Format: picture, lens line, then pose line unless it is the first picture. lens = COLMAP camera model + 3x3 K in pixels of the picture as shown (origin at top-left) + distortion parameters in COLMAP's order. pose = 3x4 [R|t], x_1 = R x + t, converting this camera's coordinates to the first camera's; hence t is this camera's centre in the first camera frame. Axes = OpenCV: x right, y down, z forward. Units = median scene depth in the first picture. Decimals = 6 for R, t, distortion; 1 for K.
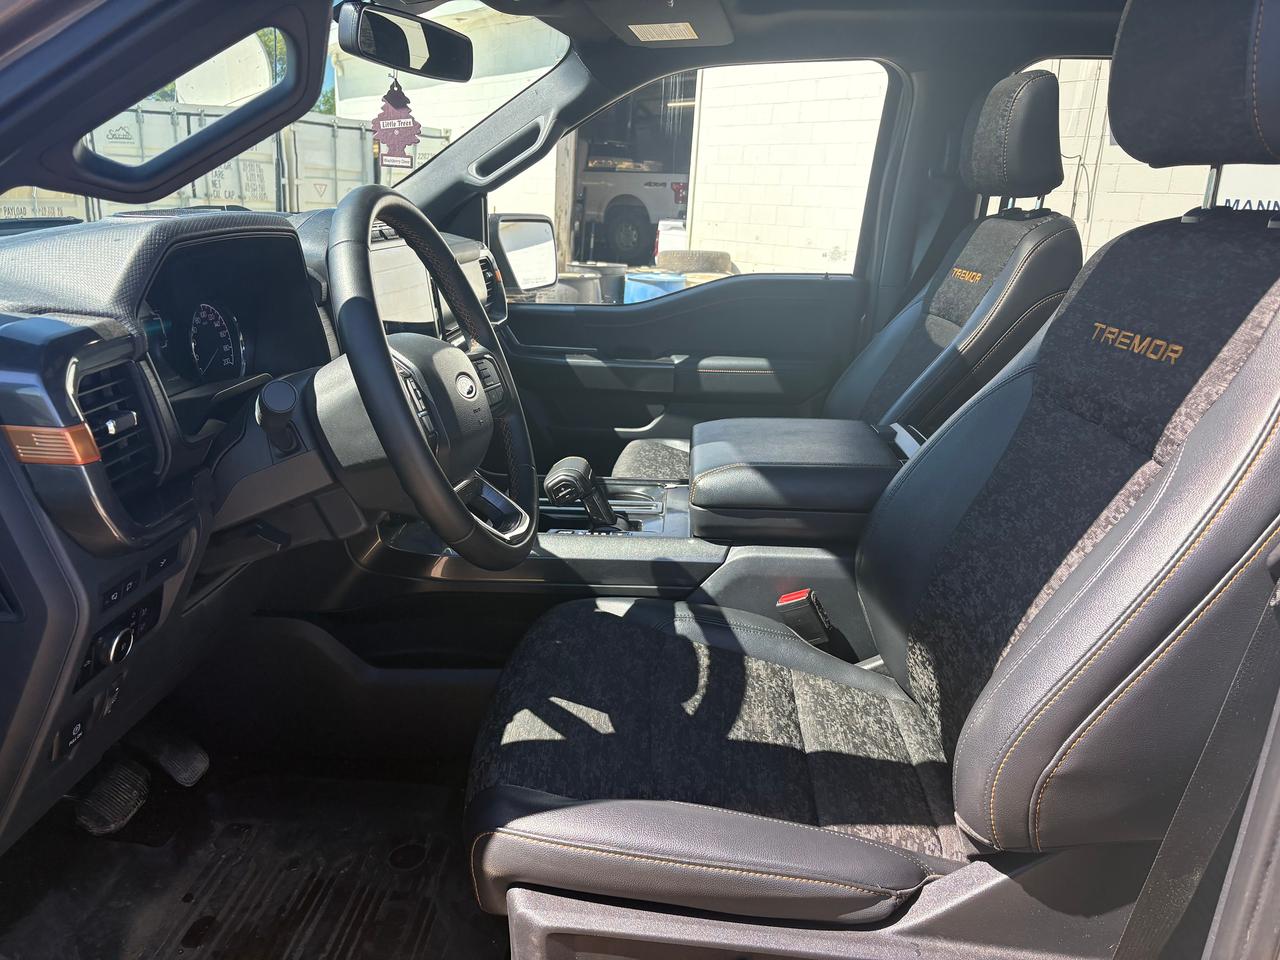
lens RADIAL K [[969.5, 0, 639.8], [0, 969.5, 495.7], [0, 0, 1]] dist [0.032982, -0.024695]
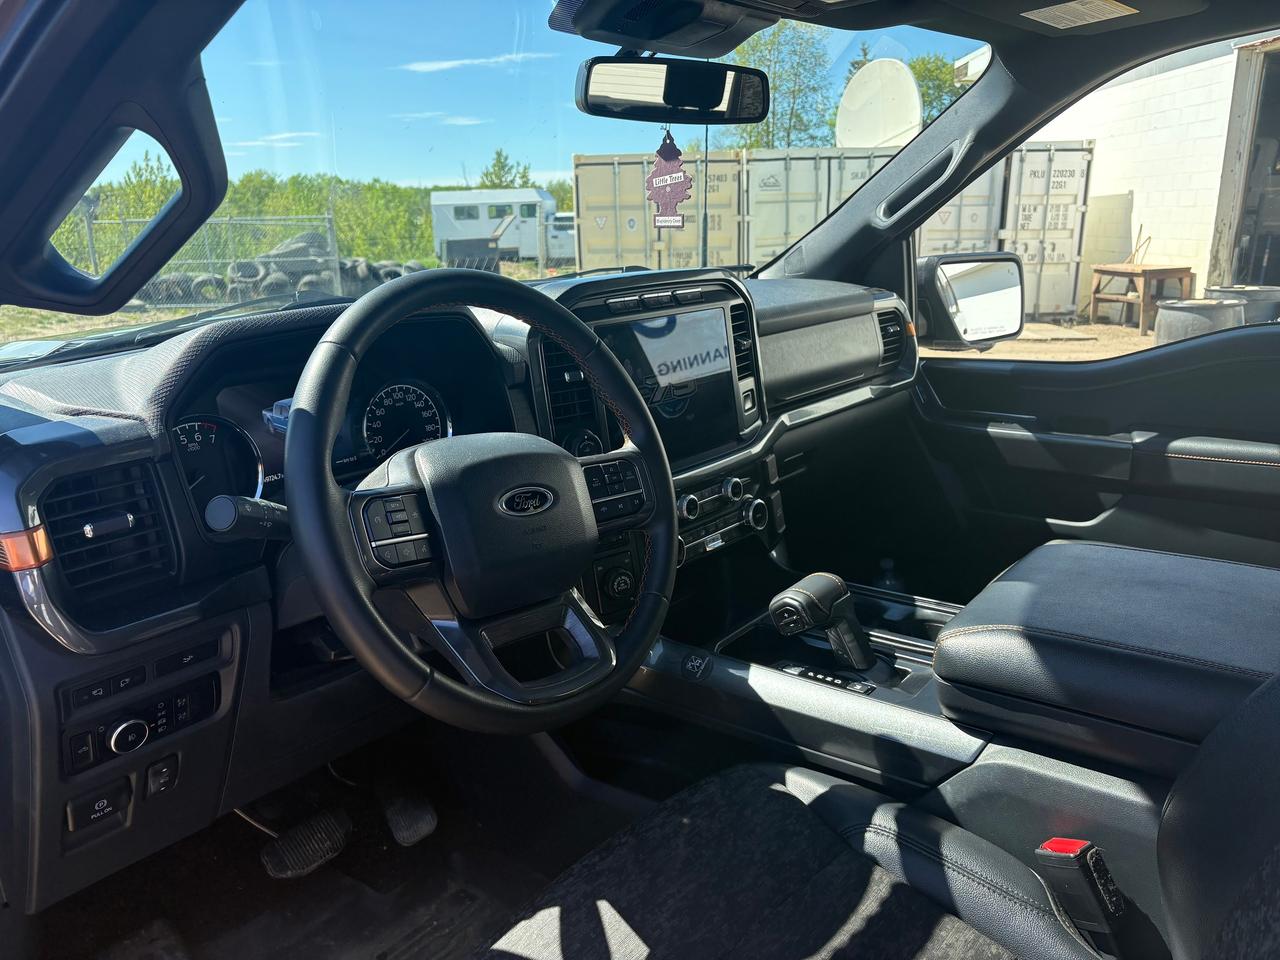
lens RADIAL K [[969.5, 0, 643.5], [0, 969.5, 485.8], [0, 0, 1]] dist [0.032982, -0.024695]
pose [[0.803460, 0.094007, -0.587890, 0.284546], [-0.113539, 0.993527, 0.003700, -0.102458], [0.584432, 0.063776, 0.808932, 0.280785]]
